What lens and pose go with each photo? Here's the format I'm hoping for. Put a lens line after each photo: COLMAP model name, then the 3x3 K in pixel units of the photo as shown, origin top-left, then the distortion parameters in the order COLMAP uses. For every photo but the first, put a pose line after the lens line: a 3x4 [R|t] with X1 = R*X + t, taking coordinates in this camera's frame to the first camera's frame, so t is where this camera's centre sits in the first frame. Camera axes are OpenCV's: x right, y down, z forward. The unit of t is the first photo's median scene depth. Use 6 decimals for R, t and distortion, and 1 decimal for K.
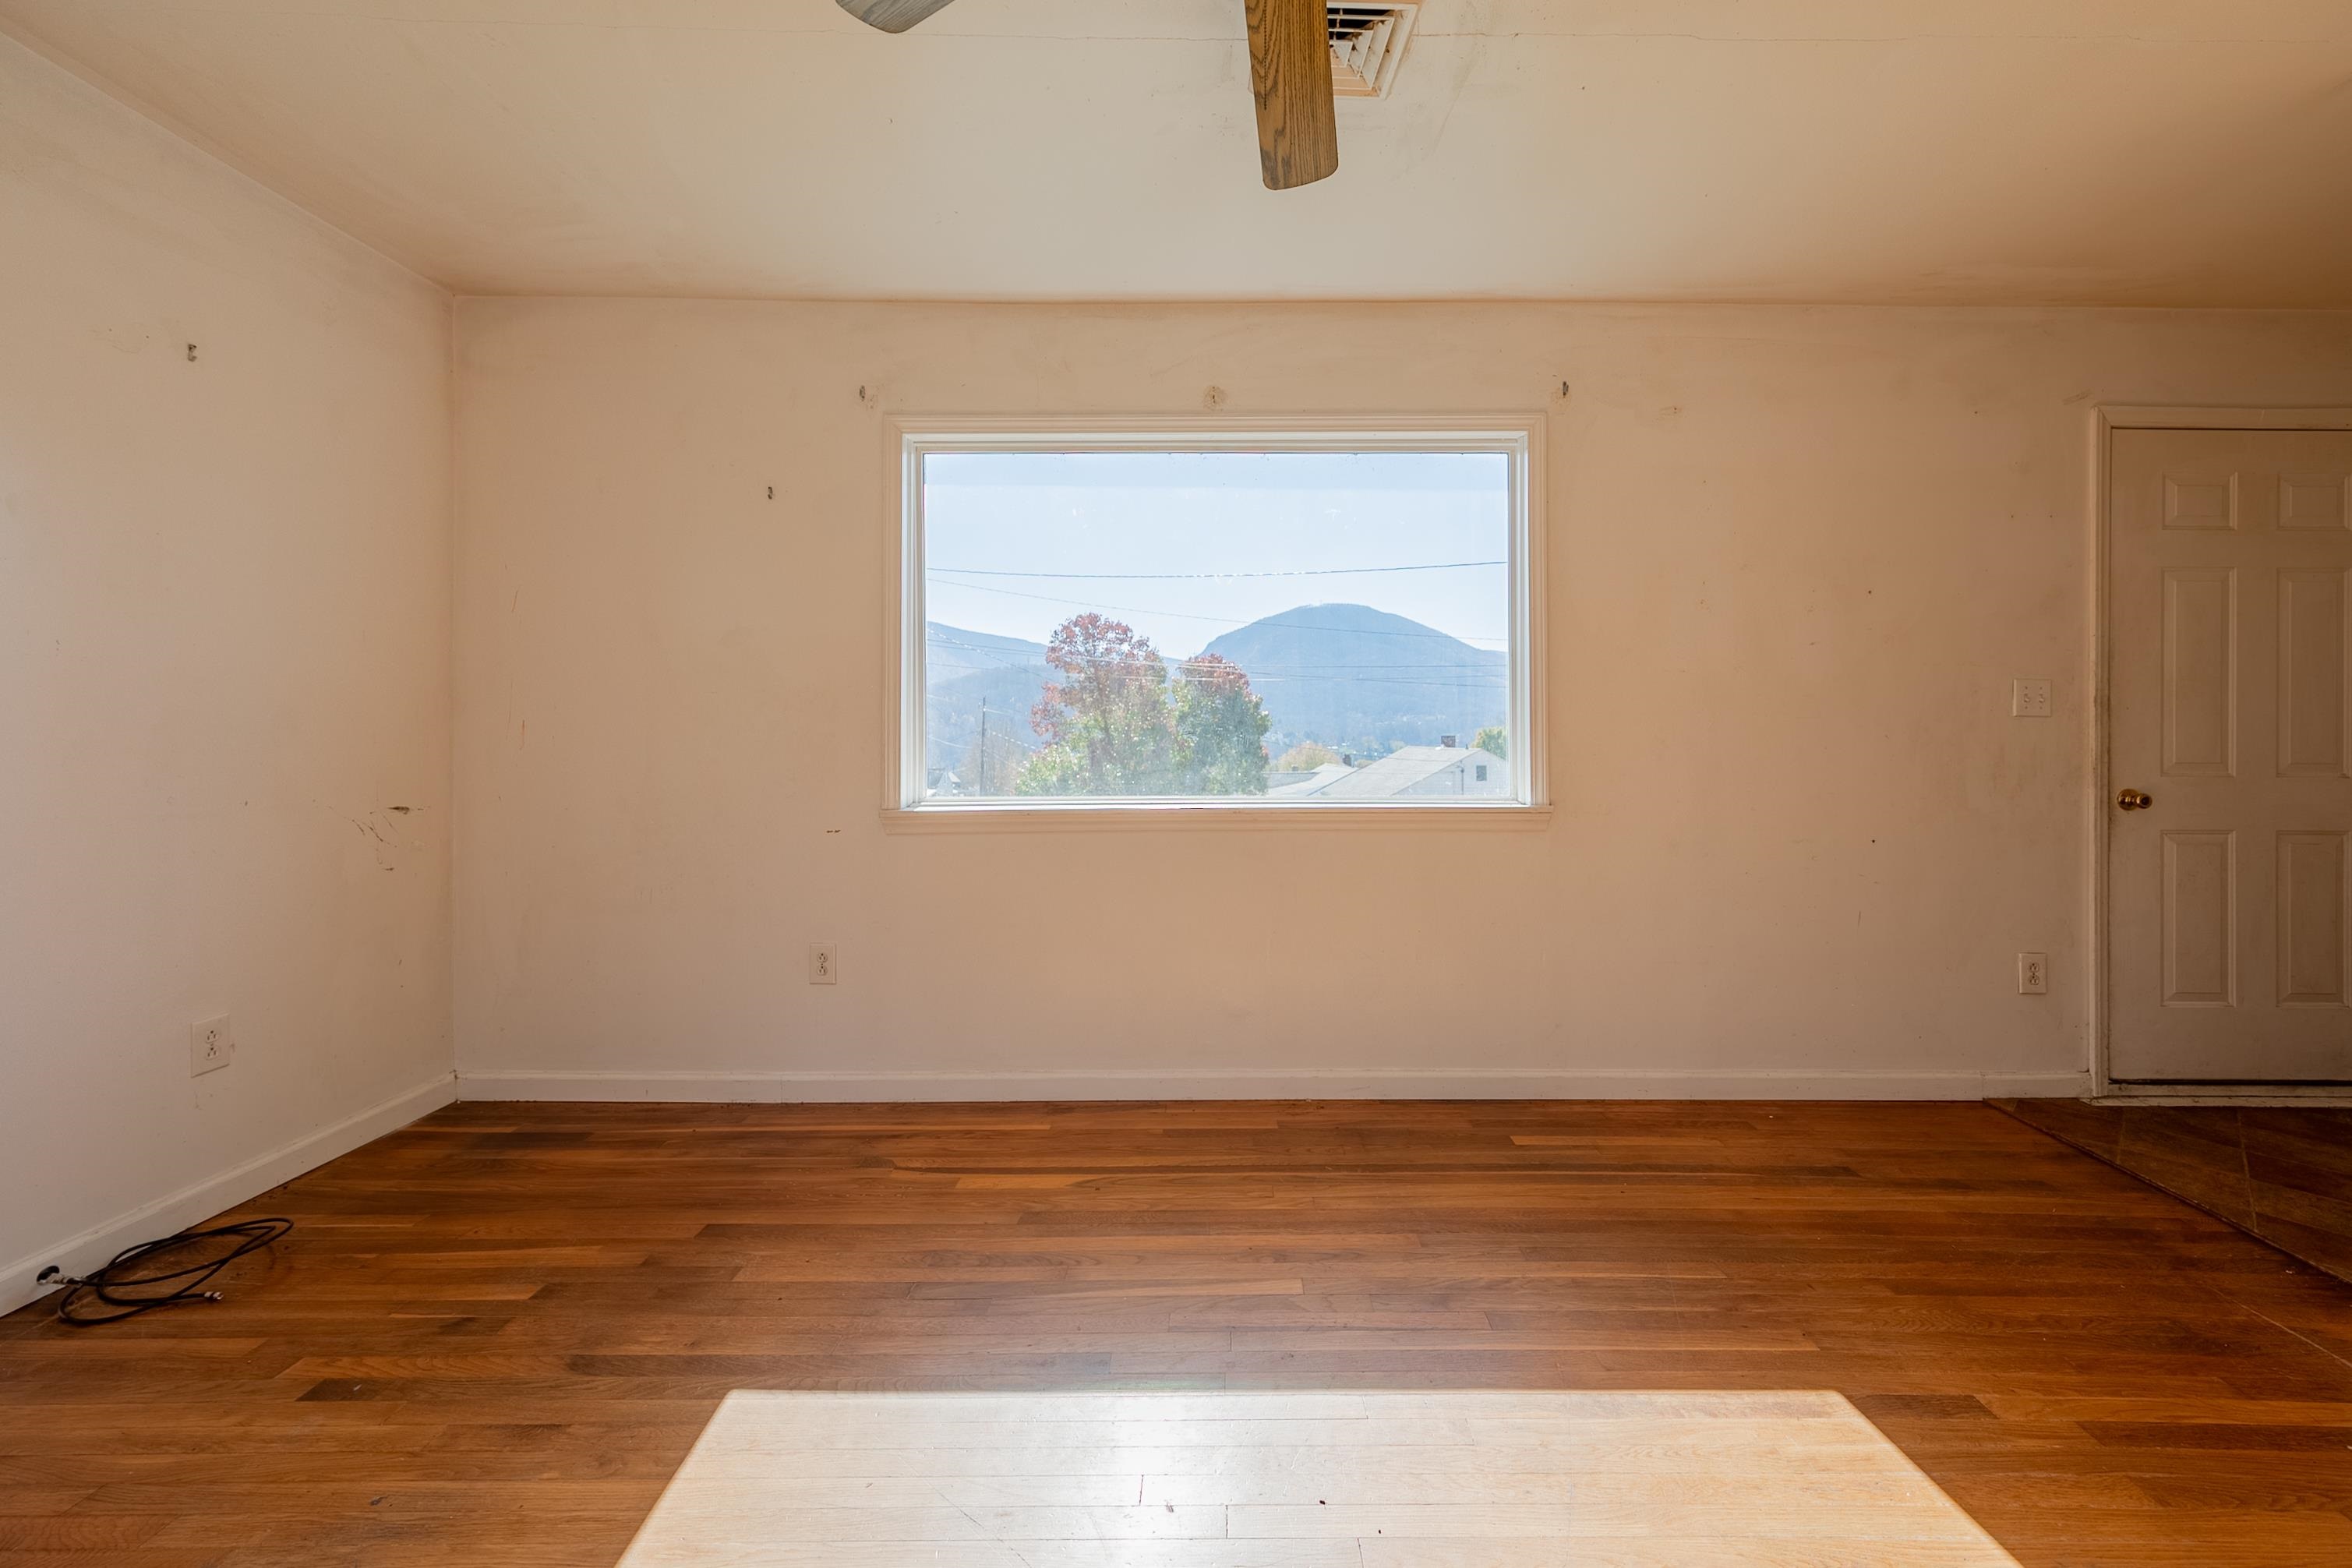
lens RADIAL K [[946.5, 0, 1247.1], [0, 946.5, 746.4], [0, 0, 1]] dist [0.001655, 0.000065]
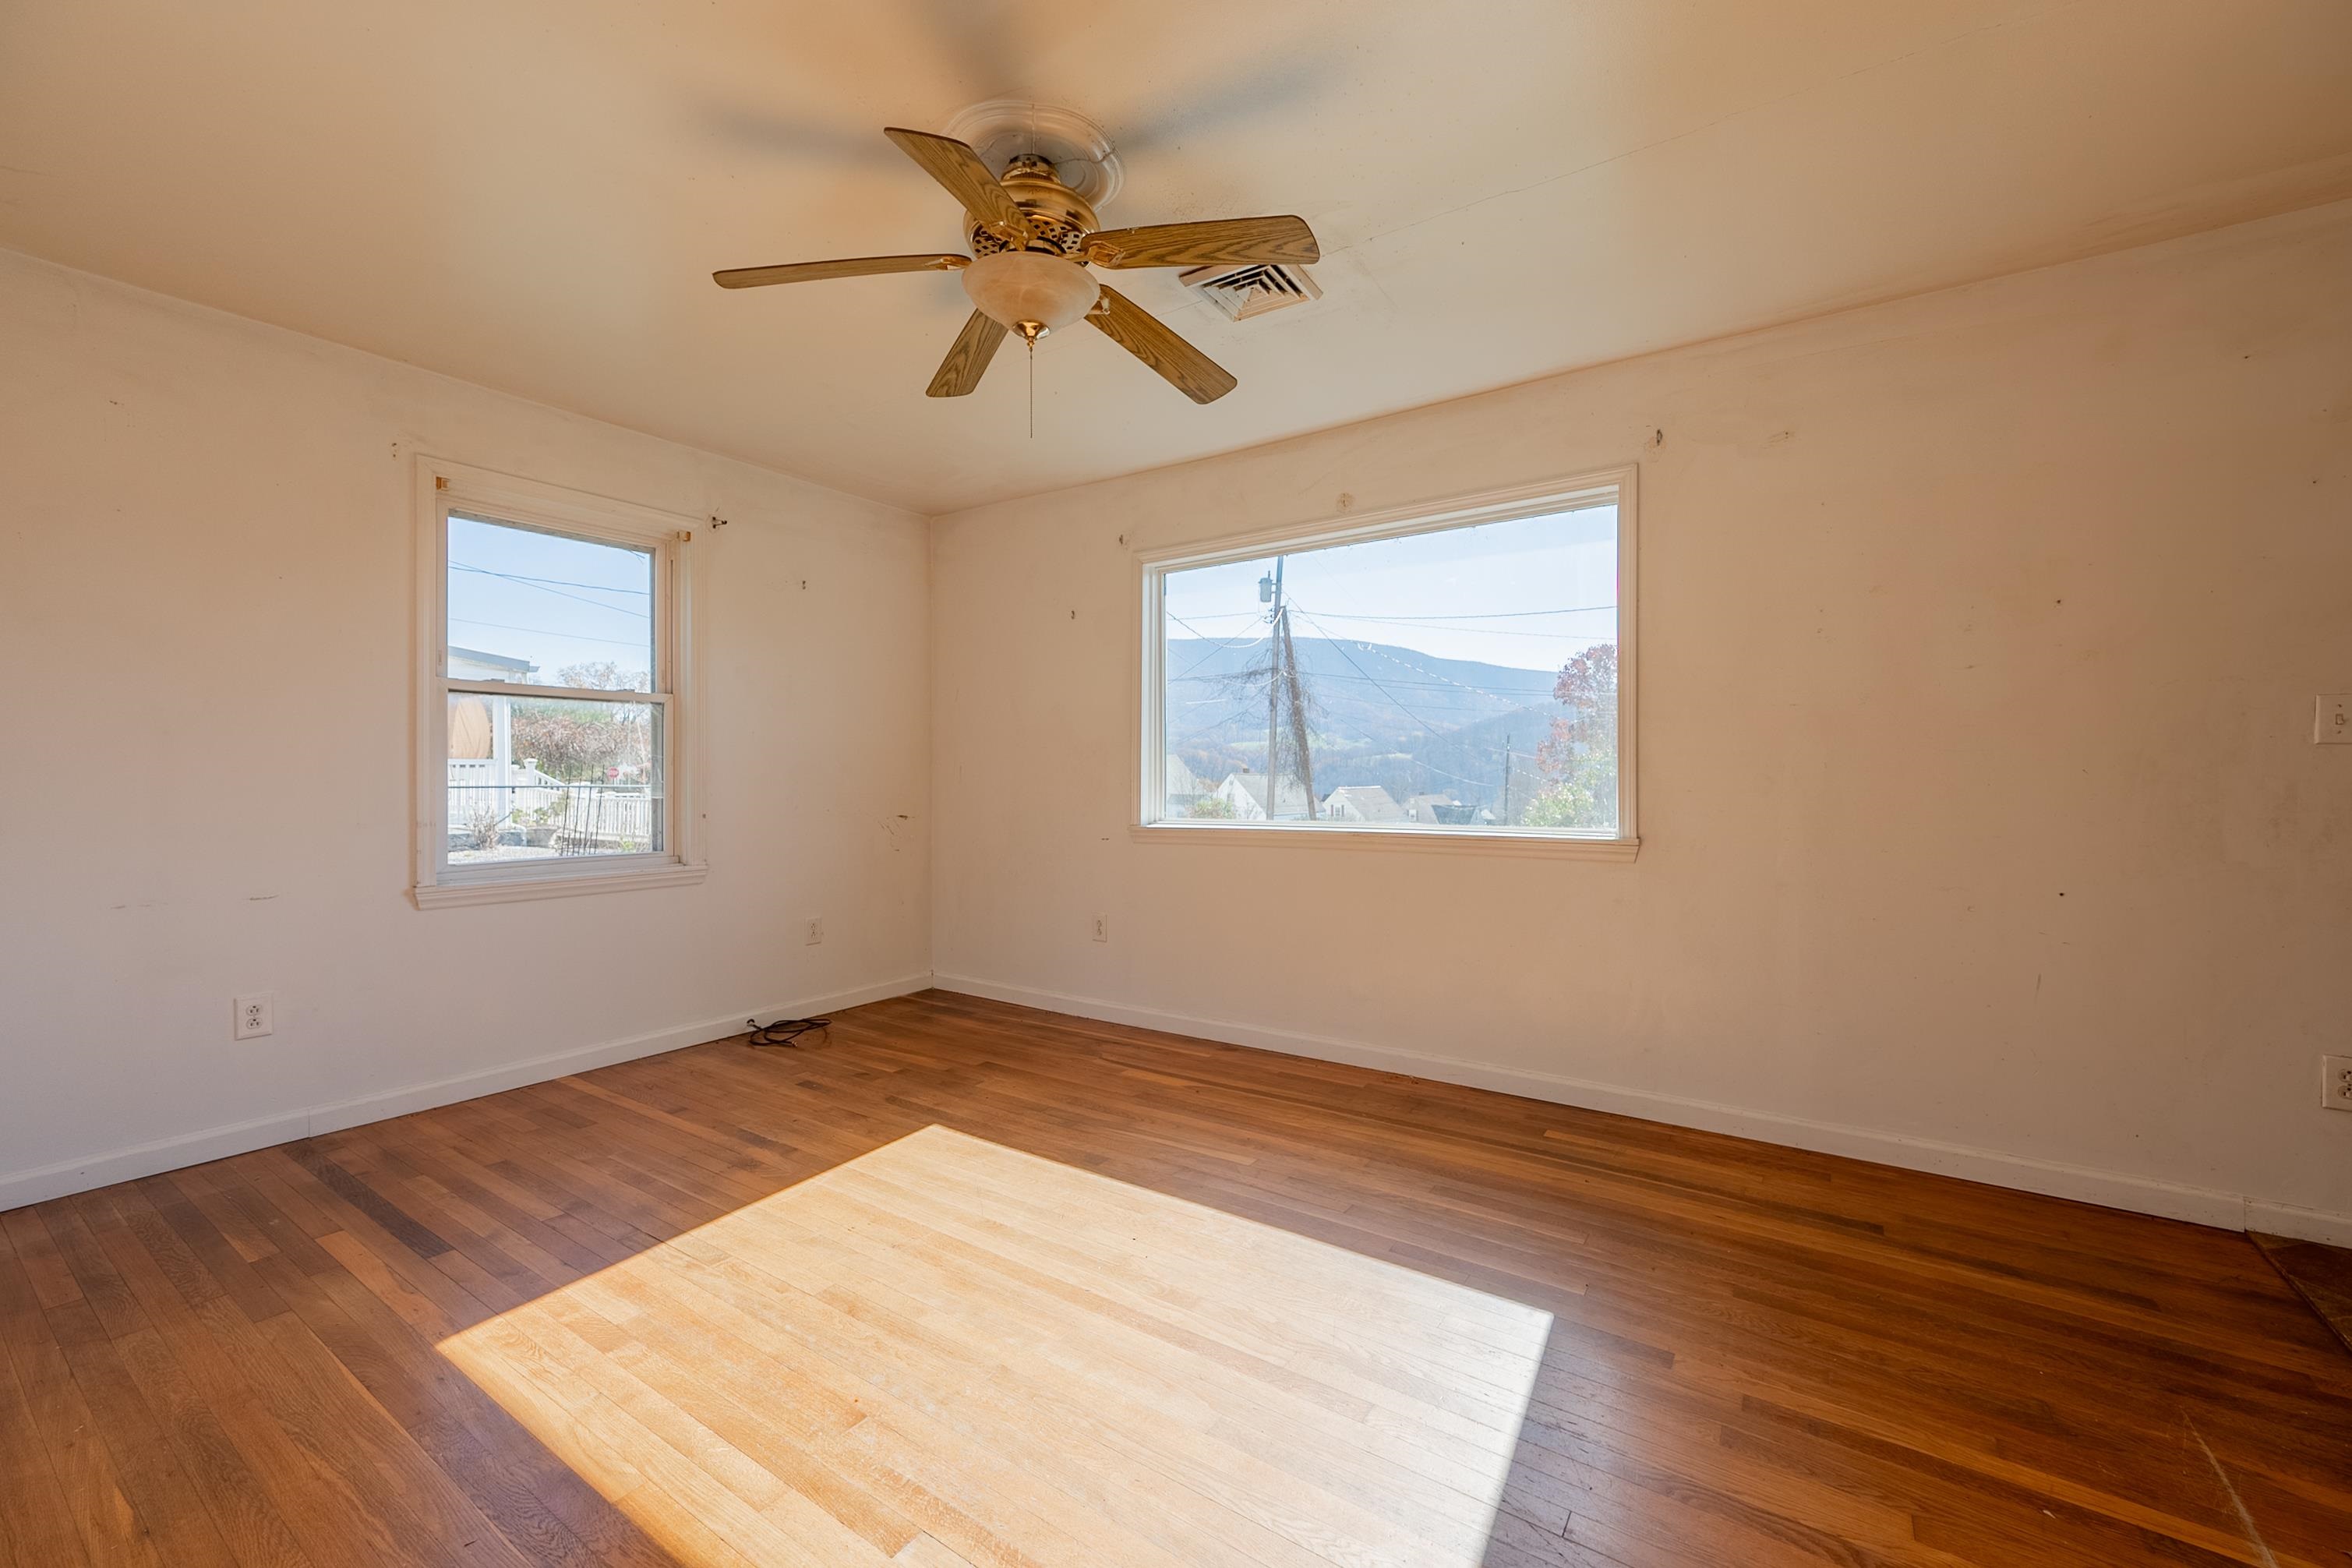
lens RADIAL K [[946.5, 0, 1215.7], [0, 946.5, 793.5], [0, 0, 1]] dist [0.001655, 0.000065]
pose [[0.832030, 0.007816, -0.554675, 0.618408], [-0.002443, 0.999943, 0.010427, 0.002730], [0.554725, -0.007320, 0.832002, -0.160539]]
